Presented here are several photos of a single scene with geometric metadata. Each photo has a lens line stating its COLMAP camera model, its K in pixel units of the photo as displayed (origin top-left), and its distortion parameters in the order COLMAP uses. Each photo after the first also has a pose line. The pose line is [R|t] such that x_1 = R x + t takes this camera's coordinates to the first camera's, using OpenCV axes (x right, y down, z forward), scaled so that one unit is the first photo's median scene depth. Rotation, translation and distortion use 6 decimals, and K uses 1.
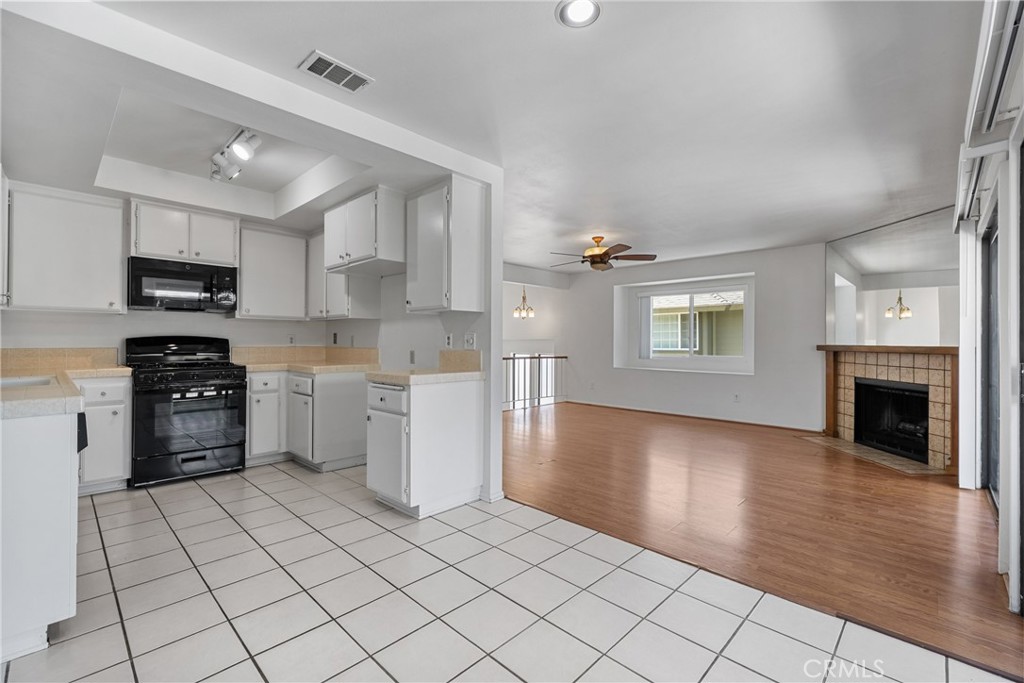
lens RADIAL K [[444.9, 0, 512.0], [0, 444.9, 341.5], [0, 0, 1]] dist [0.001939, 0.000156]
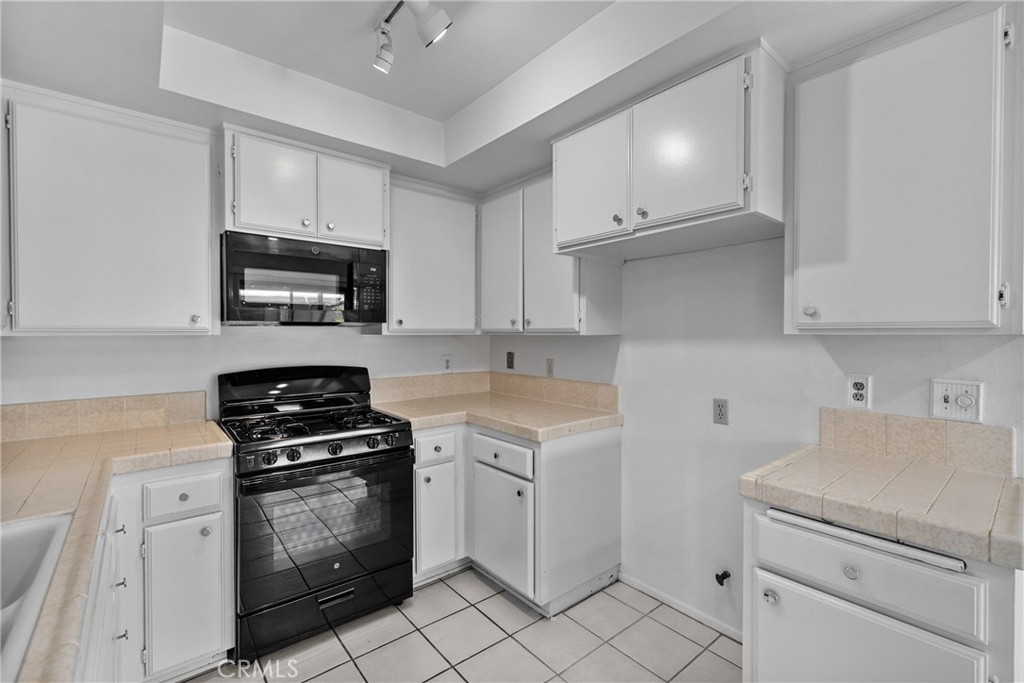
lens RADIAL K [[445.7, 0, 512.0], [0, 445.7, 341.5], [0, 0, 1]] dist [-0.000084, 0.000016]
pose [[0.993804, -0.003521, -0.111095, -0.414417], [0.005491, 0.999833, 0.017435, -0.058360], [0.111015, -0.017937, 0.993657, 0.458556]]
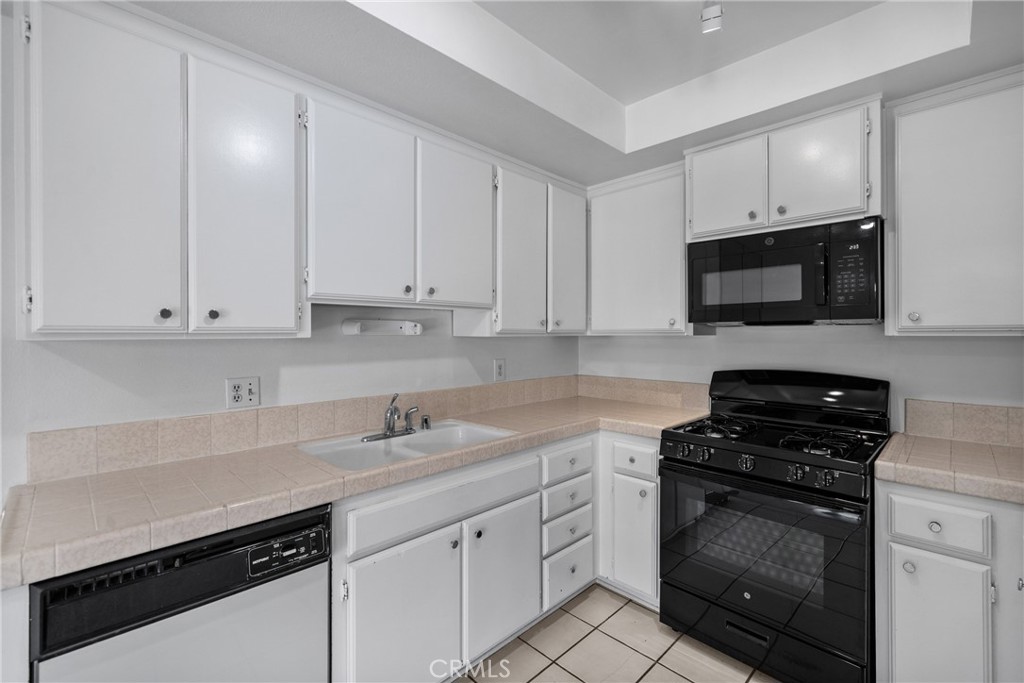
lens RADIAL K [[445.5, 0, 516.4], [0, 445.5, 334.5], [0, 0, 1]] dist [-0.001810, -0.000252]
pose [[-0.013242, -0.003958, -0.999904, -0.211789], [0.002584, 0.999989, -0.003992, -0.057988], [0.999909, -0.002637, -0.013232, 0.716198]]
